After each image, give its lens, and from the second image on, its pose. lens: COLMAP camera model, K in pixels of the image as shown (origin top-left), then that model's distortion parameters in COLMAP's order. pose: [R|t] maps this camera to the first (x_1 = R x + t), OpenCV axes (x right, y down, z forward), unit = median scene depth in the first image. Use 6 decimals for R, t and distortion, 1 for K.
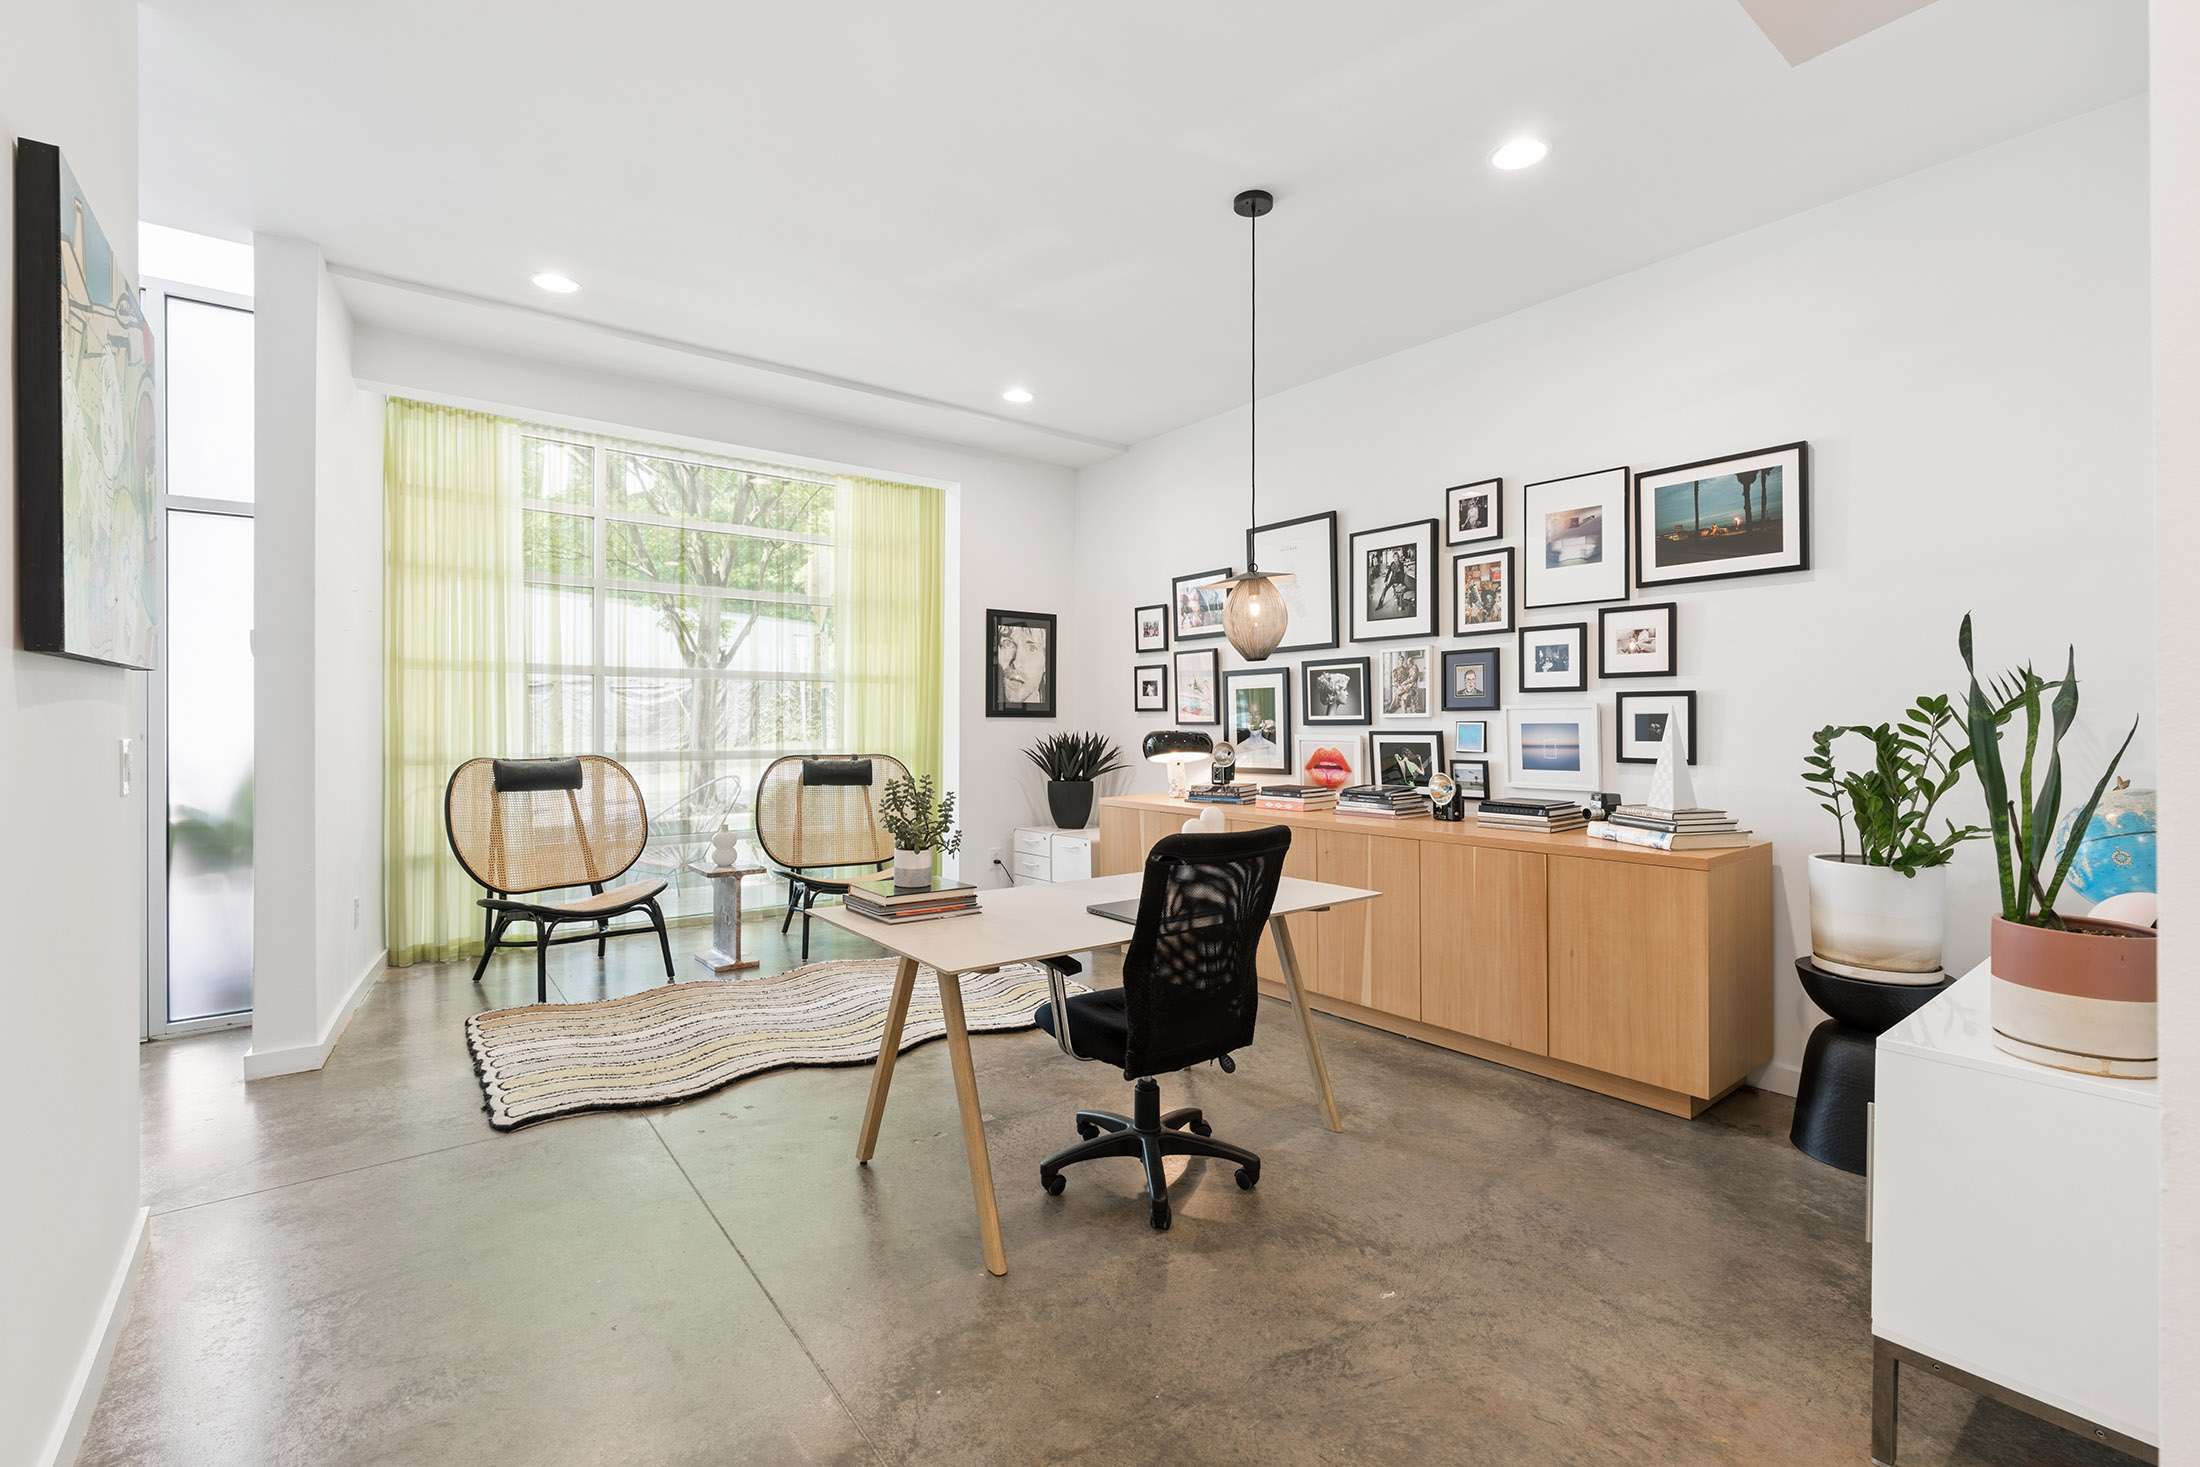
lens RADIAL K [[965.7, 0, 1092.1], [0, 965.7, 727.2], [0, 0, 1]] dist [-0.005579, 0.000140]
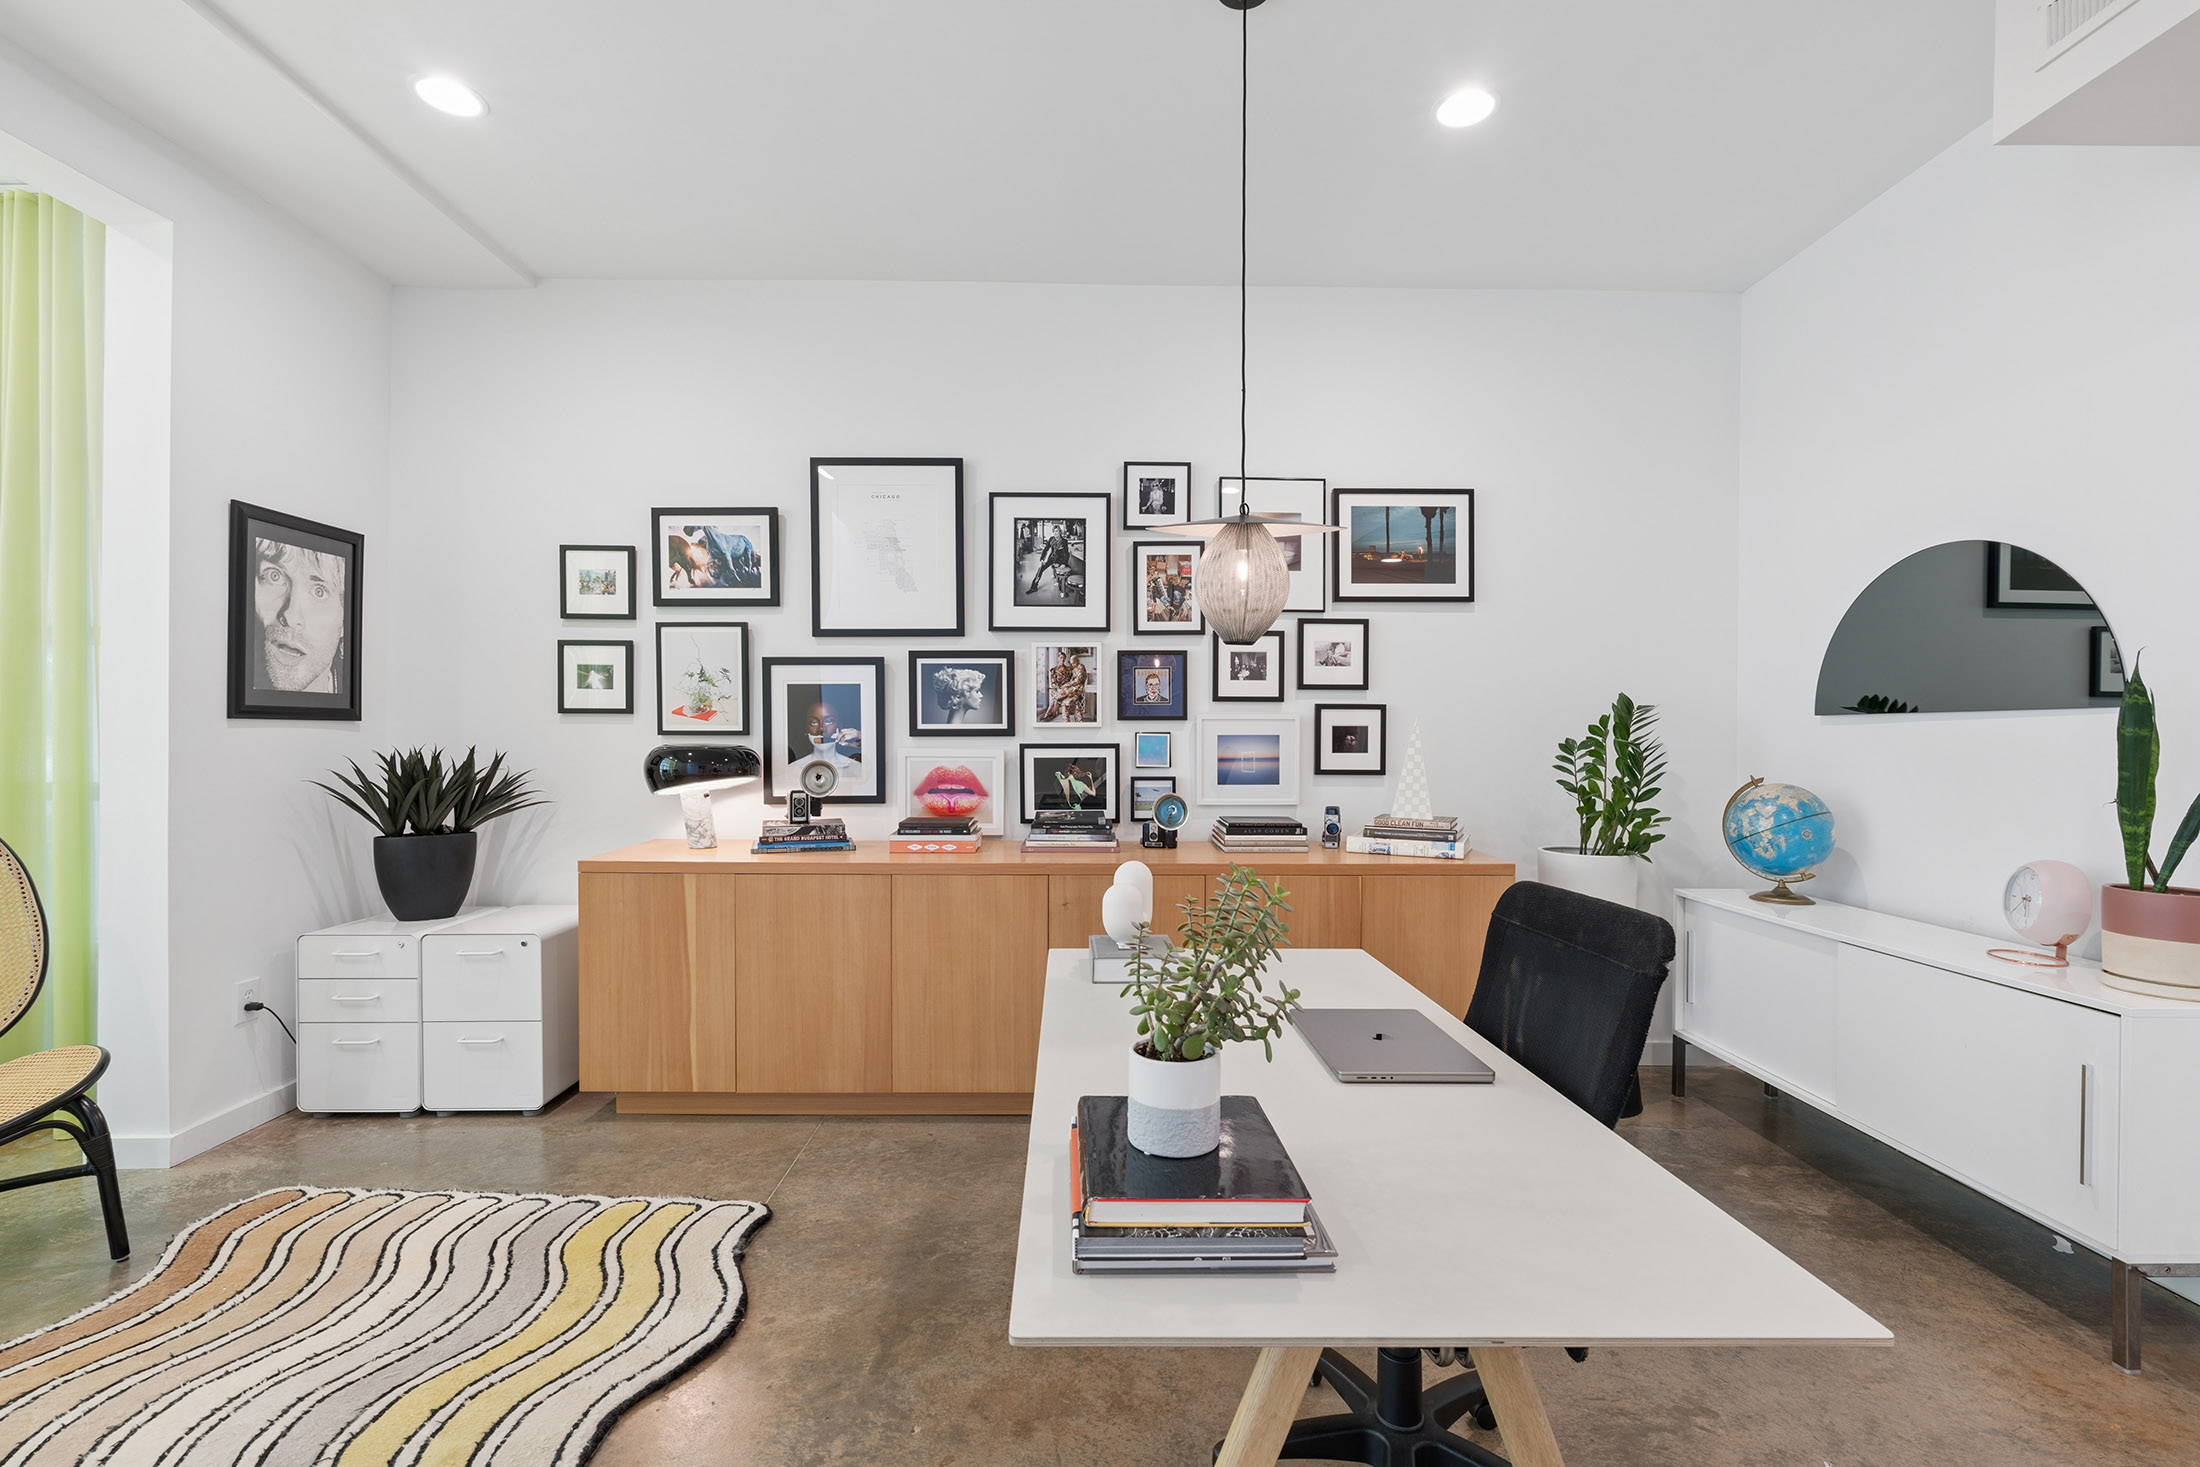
lens RADIAL K [[965.7, 0, 1100.5], [0, 965.7, 735.9], [0, 0, 1]] dist [-0.005579, 0.000140]
pose [[0.603454, 0.001289, 0.797396, -0.325275], [-0.000458, 0.999999, -0.001271, -0.001596], [-0.797397, 0.000402, 0.603454, 0.487926]]
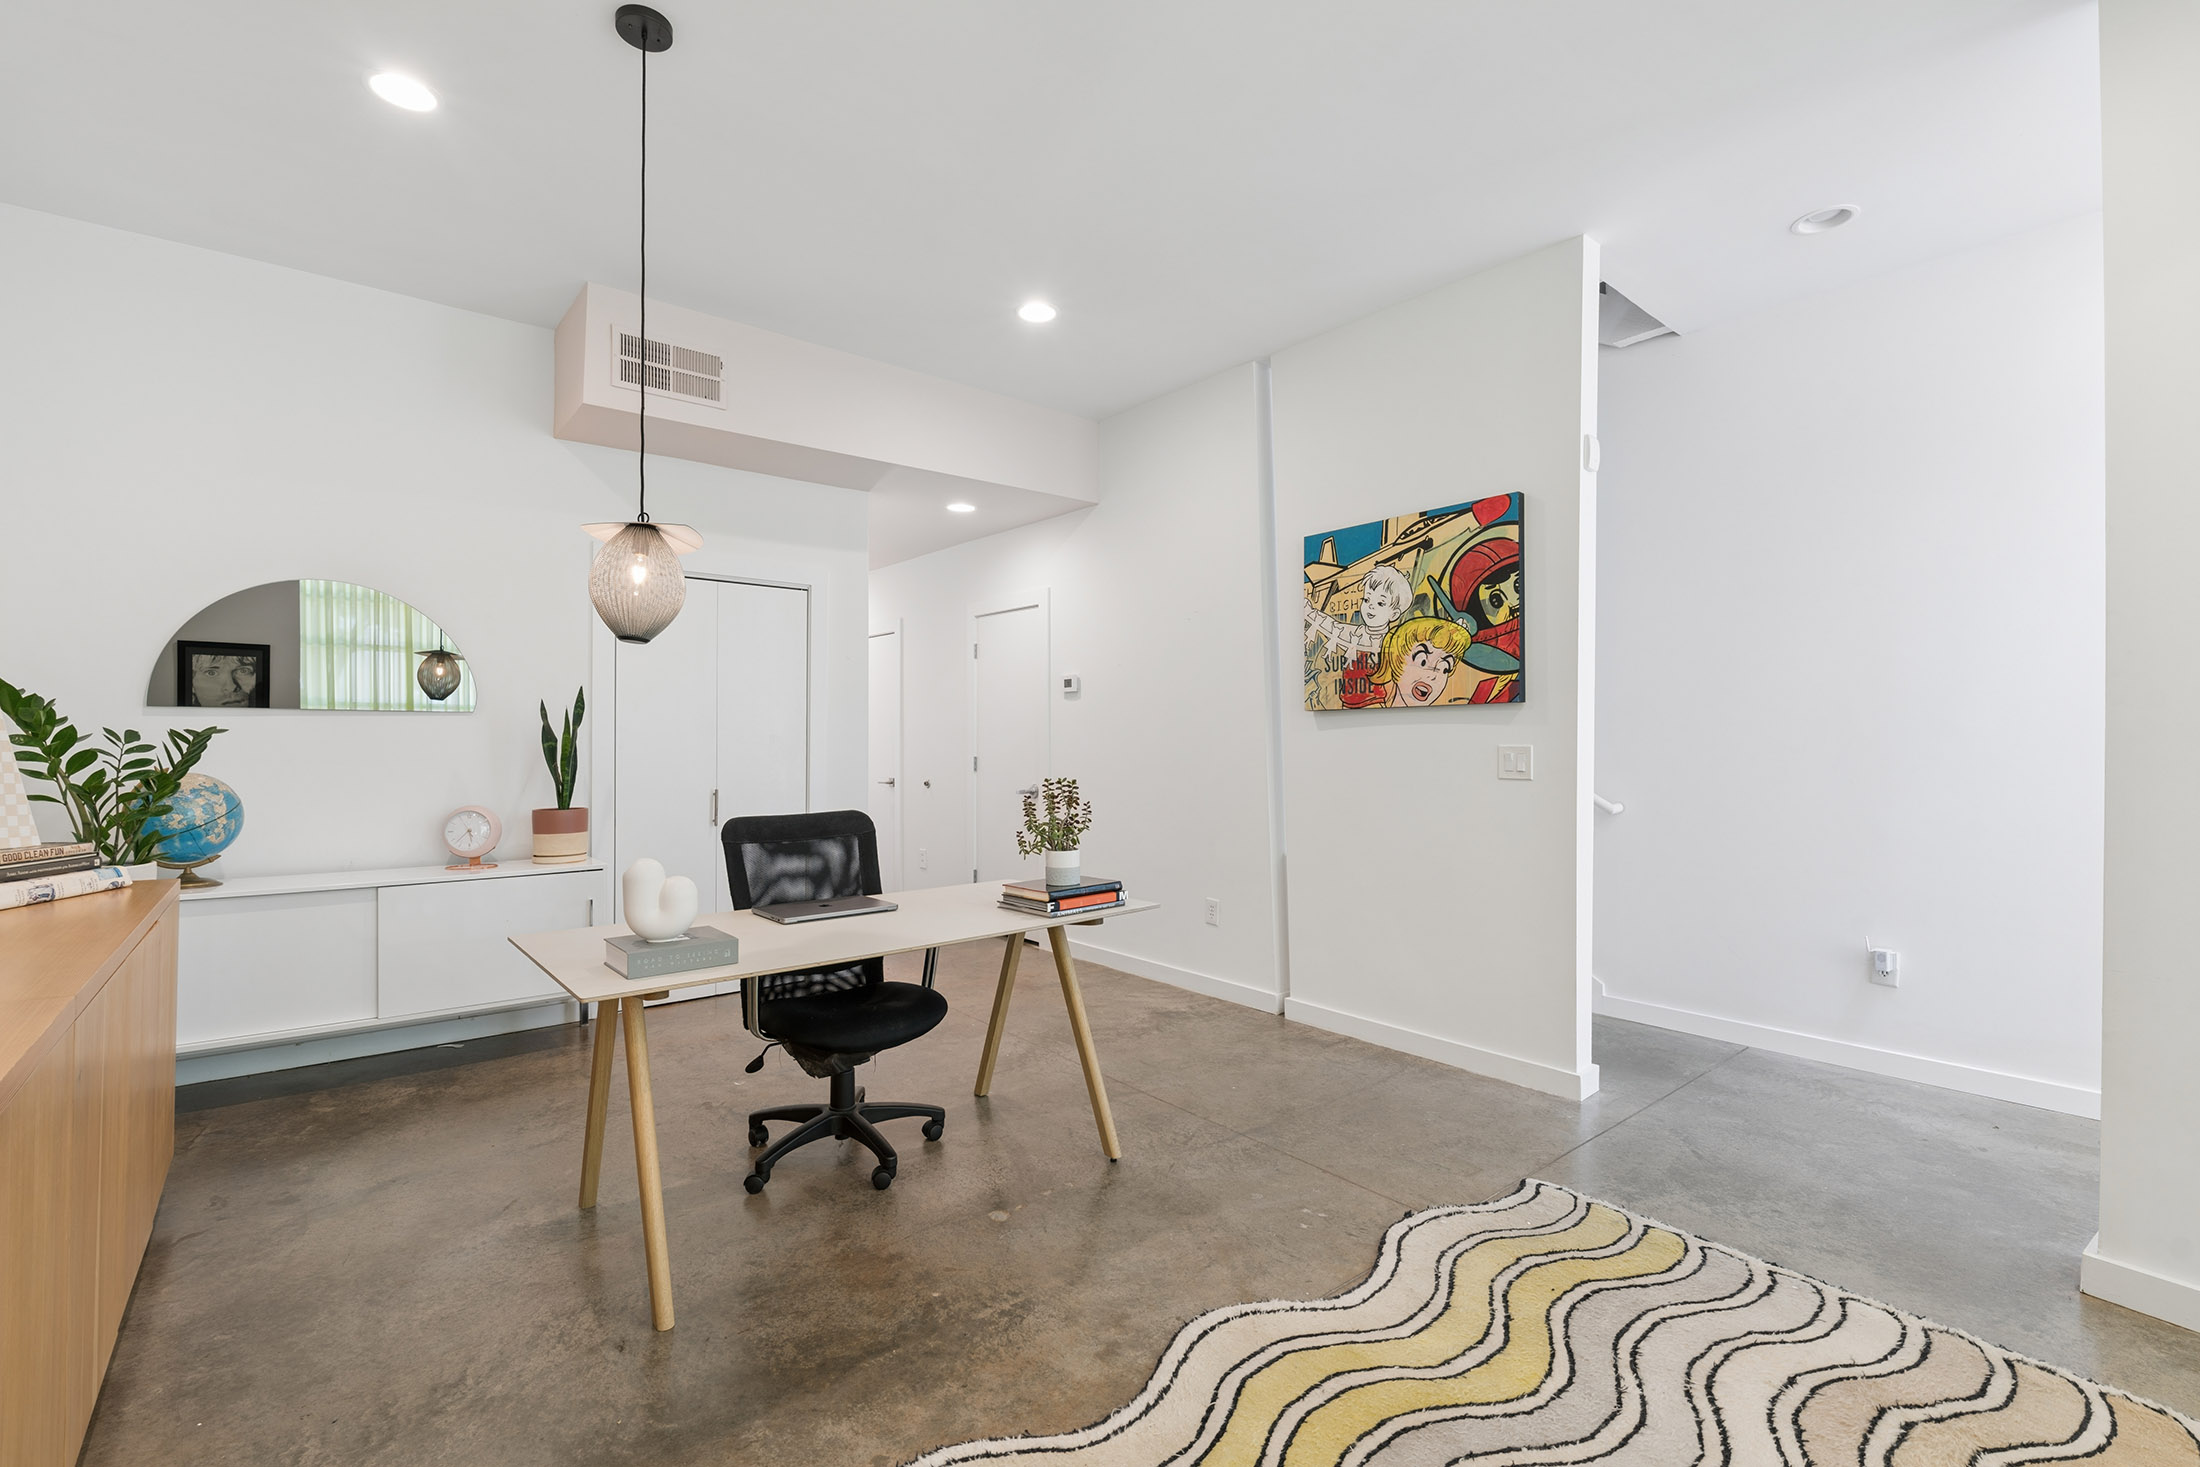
lens RADIAL K [[965.7, 0, 1092.9], [0, 965.7, 734.1], [0, 0, 1]] dist [-0.005579, 0.000140]
pose [[-0.999608, -0.005677, -0.027402, -0.116758], [-0.005613, 0.999981, -0.002423, 0.001103], [0.027416, -0.002268, -0.999622, 1.286619]]
